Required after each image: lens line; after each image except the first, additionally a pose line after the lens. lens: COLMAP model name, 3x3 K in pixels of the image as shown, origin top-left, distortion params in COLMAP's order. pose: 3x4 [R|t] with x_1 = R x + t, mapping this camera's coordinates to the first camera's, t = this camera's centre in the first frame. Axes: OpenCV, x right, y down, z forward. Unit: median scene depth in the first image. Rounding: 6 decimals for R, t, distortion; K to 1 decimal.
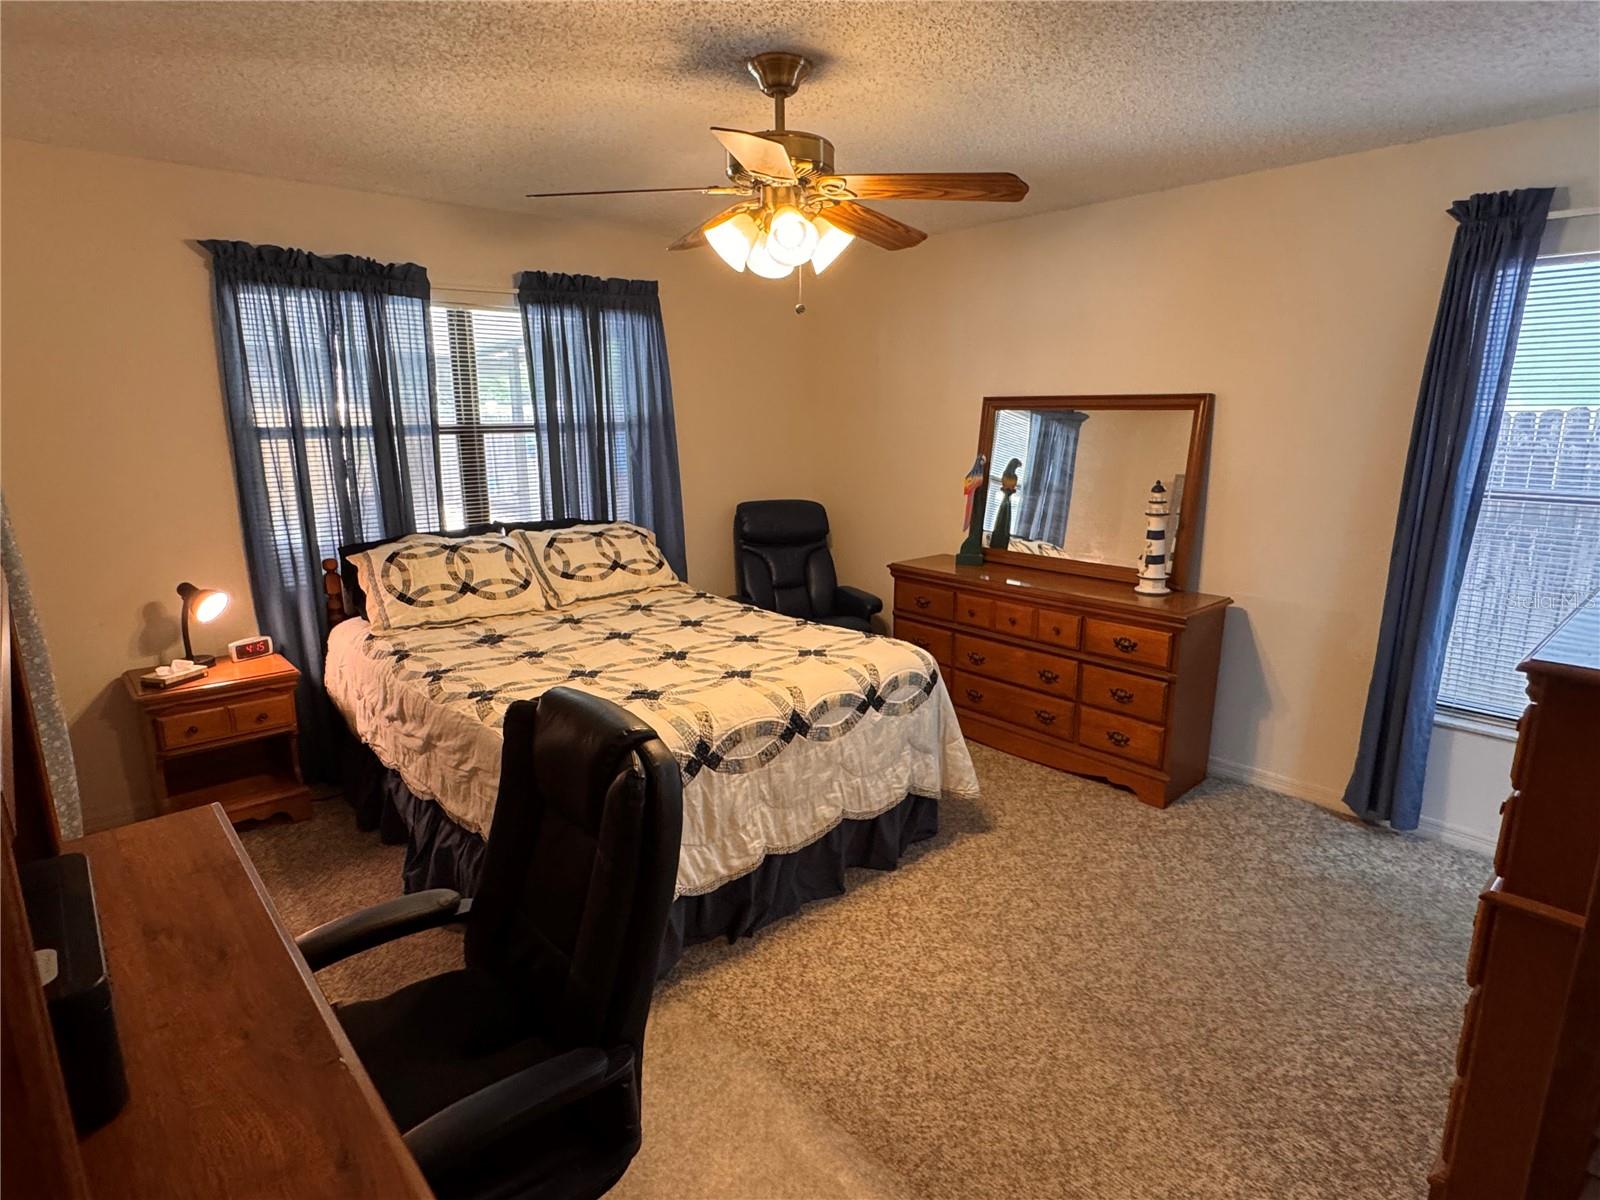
lens RADIAL K [[853.4, 0, 792.5], [0, 853.4, 603.5], [0, 0, 1]] dist [0.000394, -0.002867]
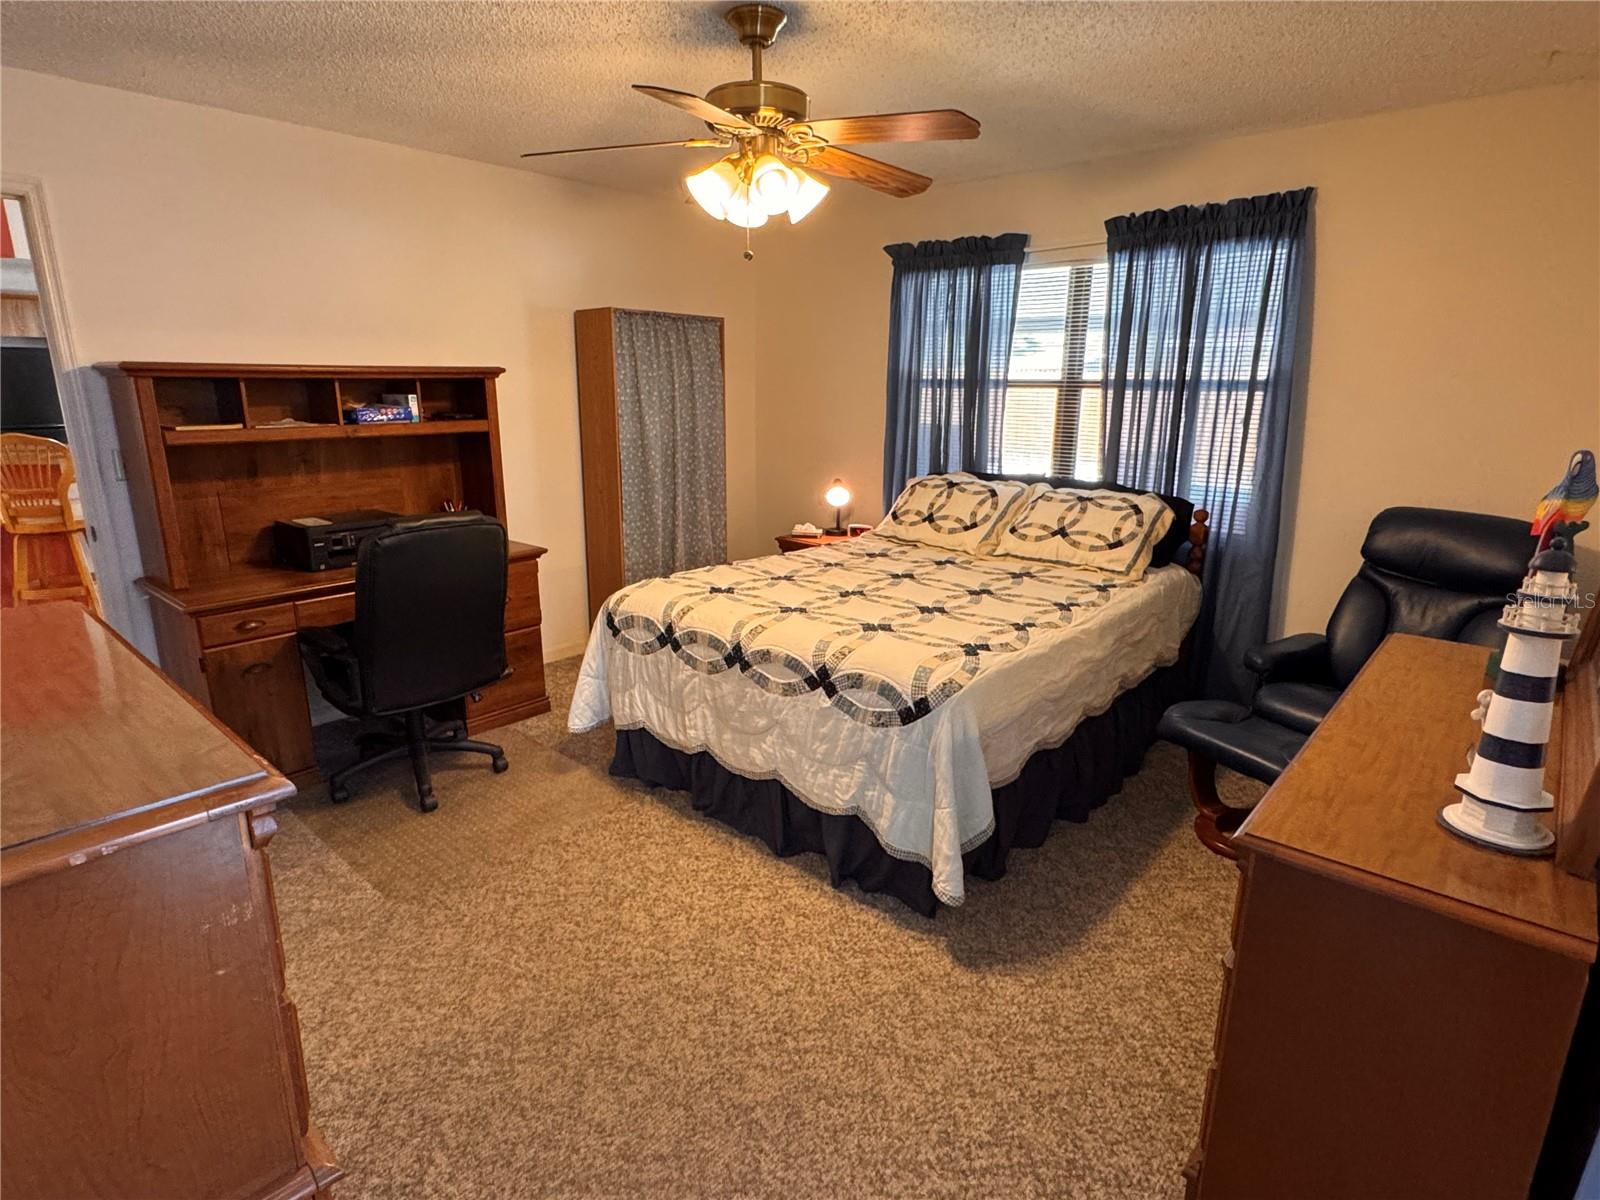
lens RADIAL K [[853.4, 0, 799.4], [0, 853.4, 599.2], [0, 0, 1]] dist [0.000394, -0.002867]
pose [[0.121920, 0.252475, -0.959892, 0.852141], [-0.224469, 0.949063, 0.221116, -0.148620], [0.966824, 0.188508, 0.172383, 0.735512]]
